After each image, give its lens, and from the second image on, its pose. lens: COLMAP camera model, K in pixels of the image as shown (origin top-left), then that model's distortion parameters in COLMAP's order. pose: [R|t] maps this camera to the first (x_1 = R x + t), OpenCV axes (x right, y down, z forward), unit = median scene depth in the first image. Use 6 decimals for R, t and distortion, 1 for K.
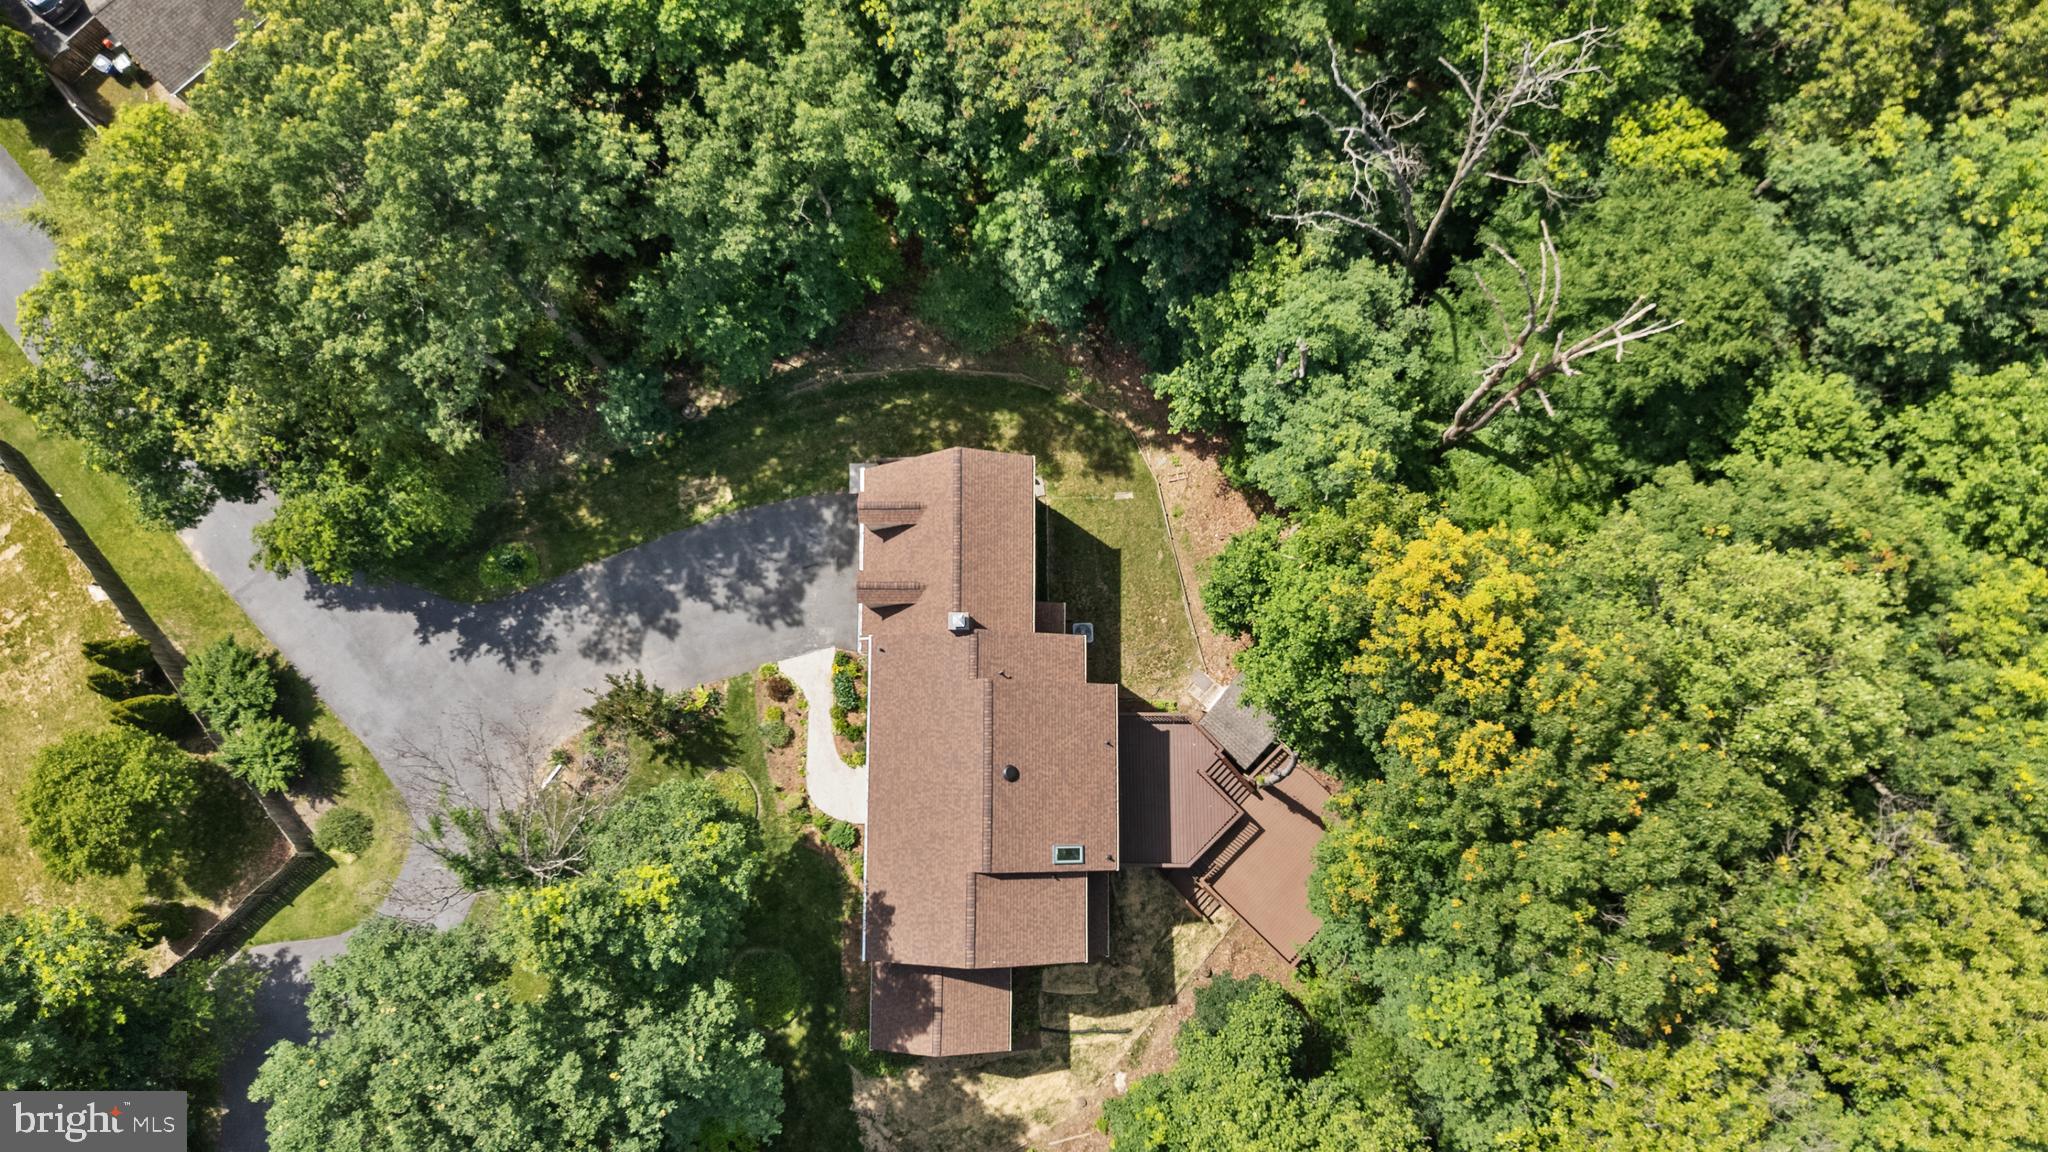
lens RADIAL K [[1500.9, 0, 1024.0], [0, 1500.9, 576.0], [0, 0, 1]] dist [0.061635, -0.076474]
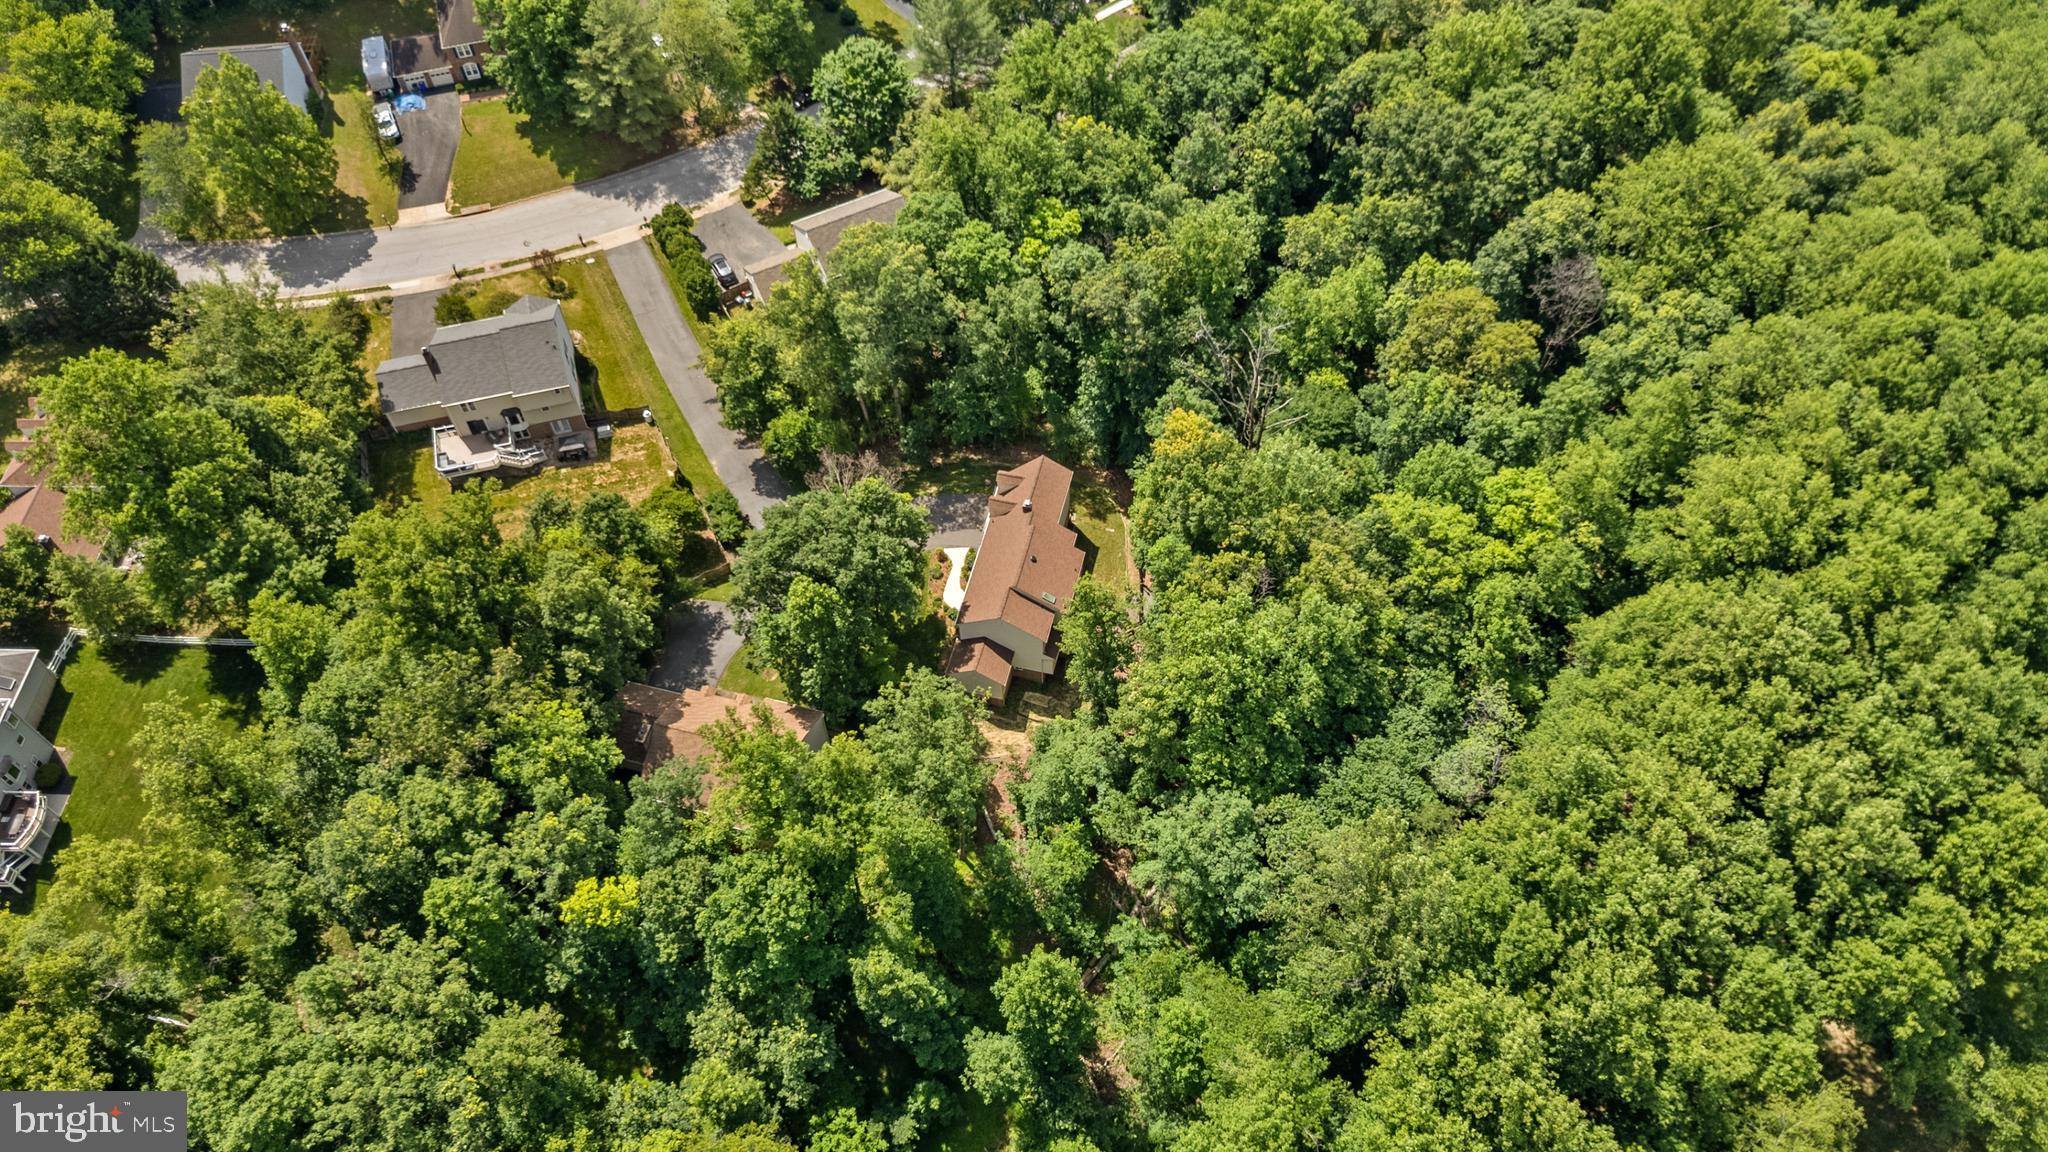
lens RADIAL K [[1496.2, 0, 1030.8], [0, 1496.2, 581.3], [0, 0, 1]] dist [0.069644, -0.095509]
pose [[0.971464, 0.196640, -0.132626, 0.326733], [-0.235123, 0.871971, -0.429398, 1.247055], [0.031209, 0.448329, 0.893324, -1.190571]]
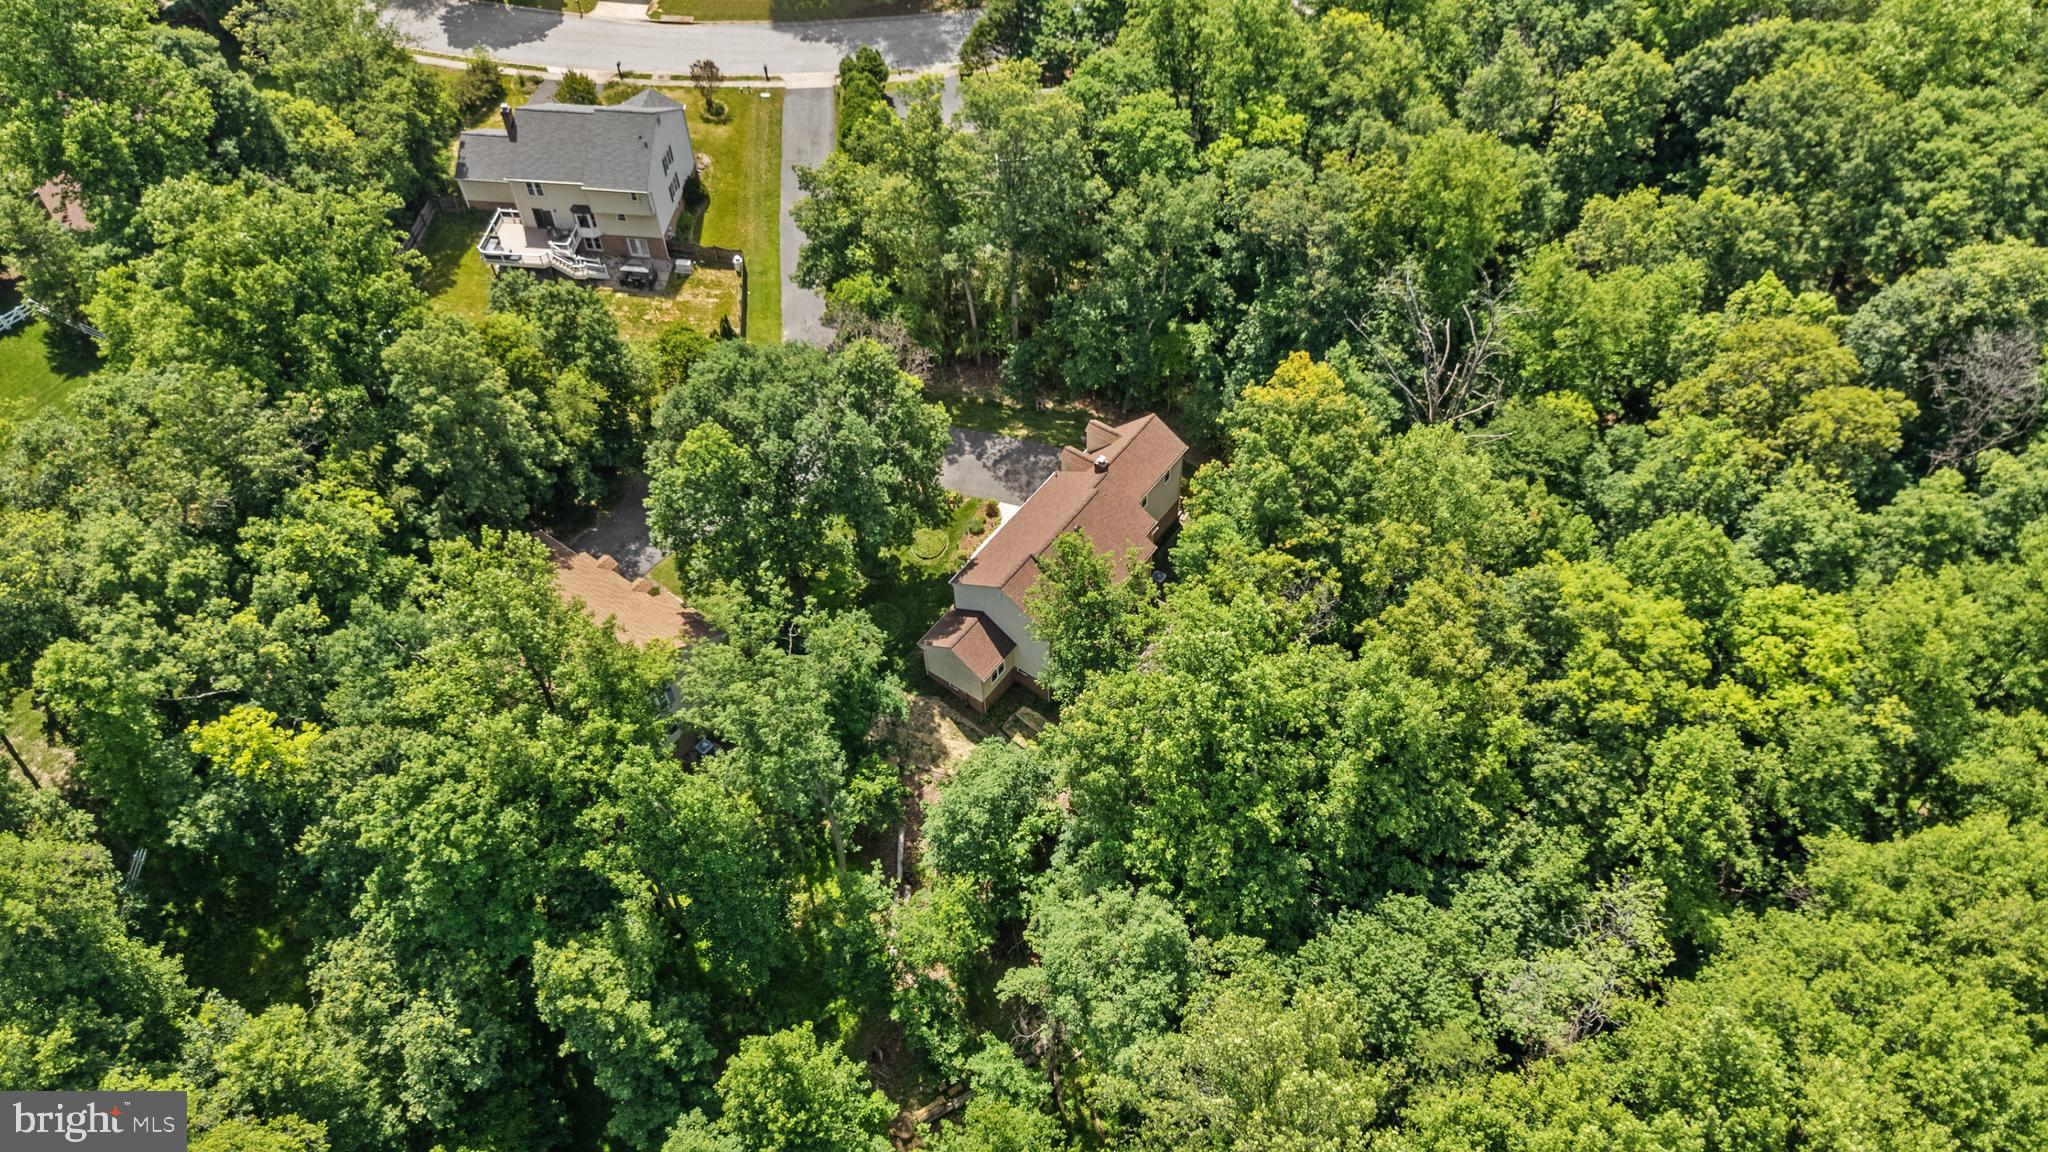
lens RADIAL K [[1512.7, 0, 1031.0], [0, 1512.7, 580.4], [0, 0, 1]] dist [0.034545, -0.009715]
pose [[0.814369, 0.452349, -0.363572, 0.640158], [-0.574252, 0.718648, -0.392148, 0.935477], [0.083893, 0.528135, 0.845006, -0.493030]]
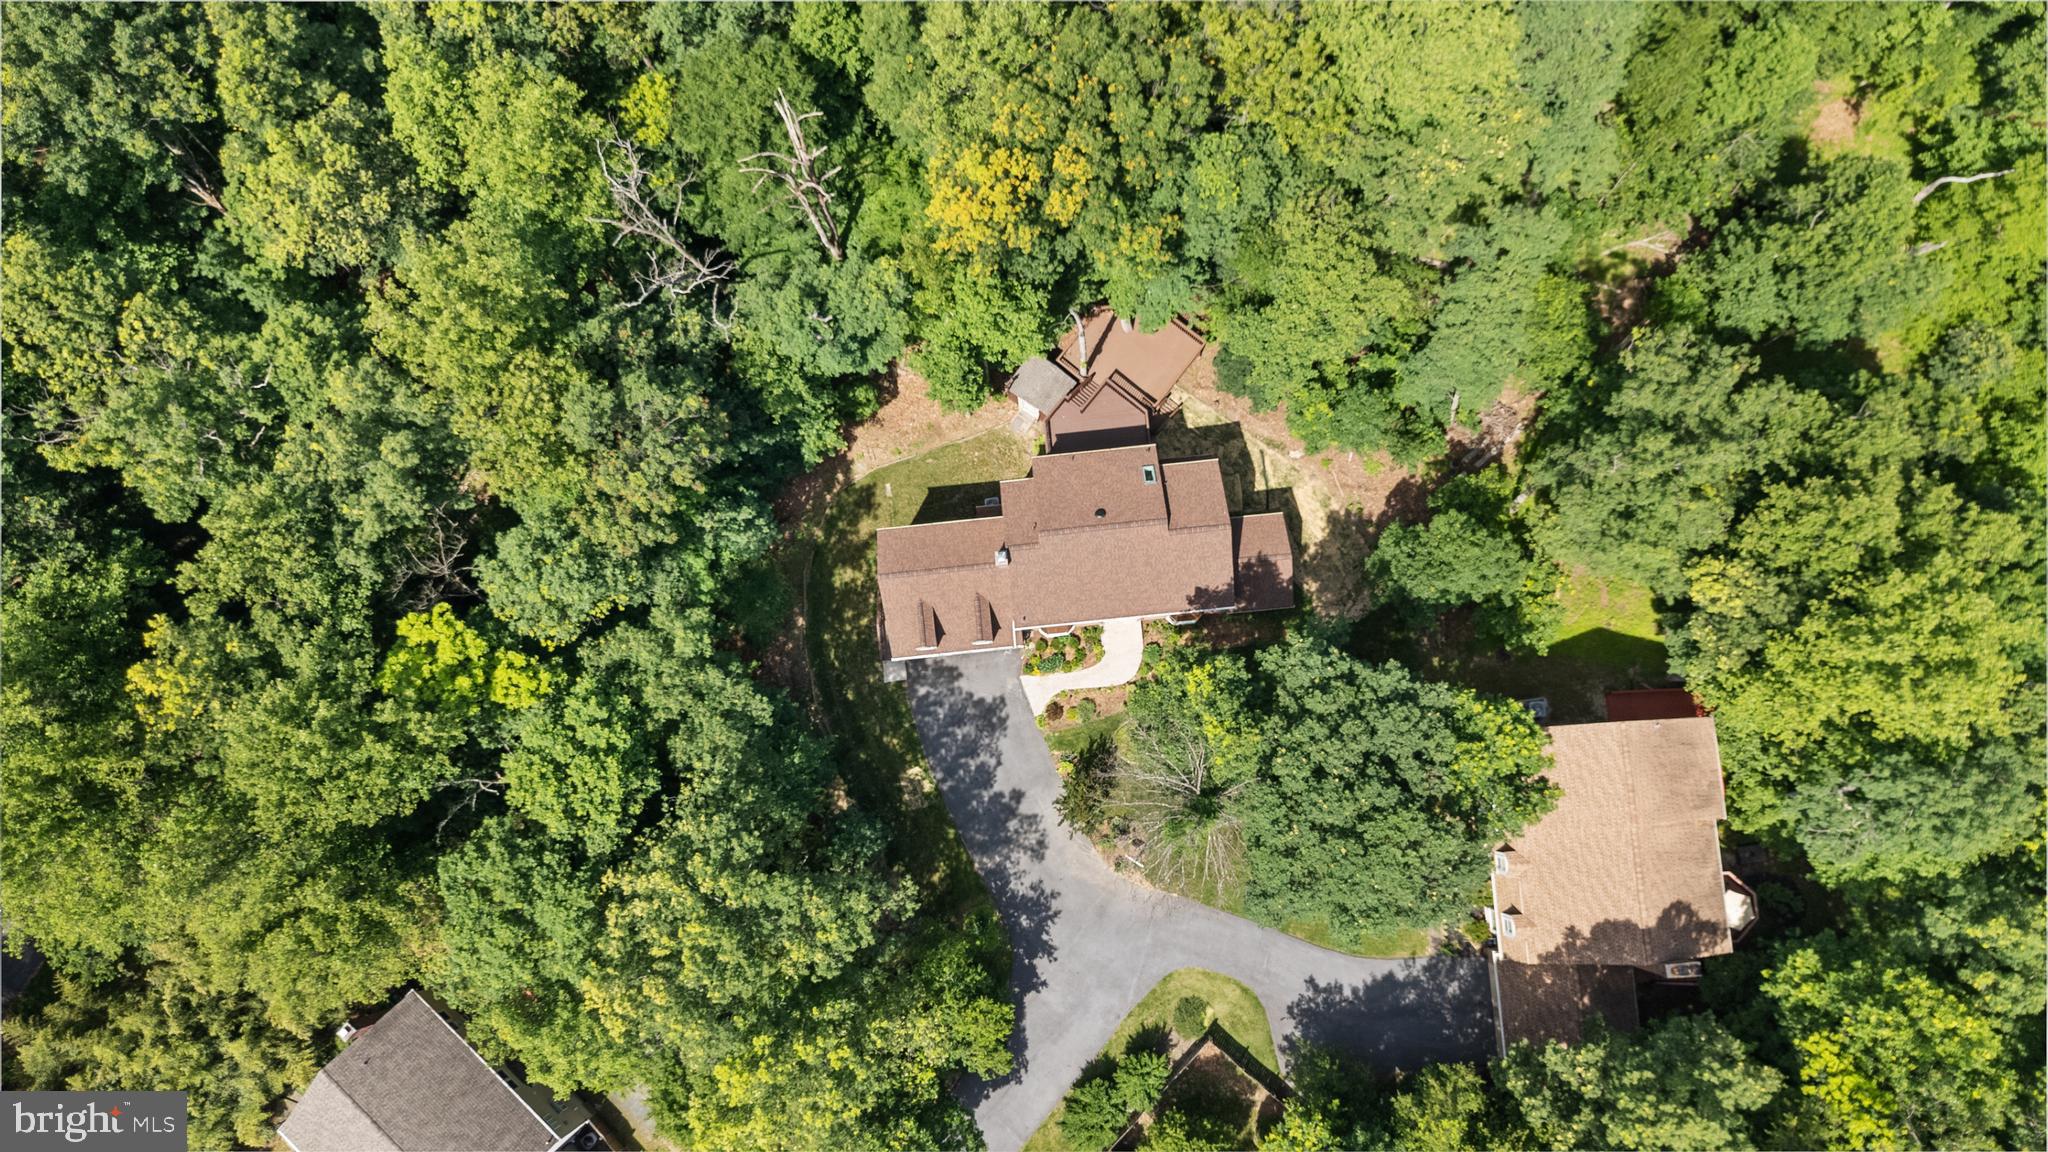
lens RADIAL K [[1496.2, 0, 1030.8], [0, 1496.2, 581.3], [0, 0, 1]] dist [0.069644, -0.095509]
pose [[-0.099179, -0.981611, 0.163104, -0.318455], [0.988696, -0.078688, 0.127627, -0.133936], [-0.112446, 0.173918, 0.978319, -0.436041]]
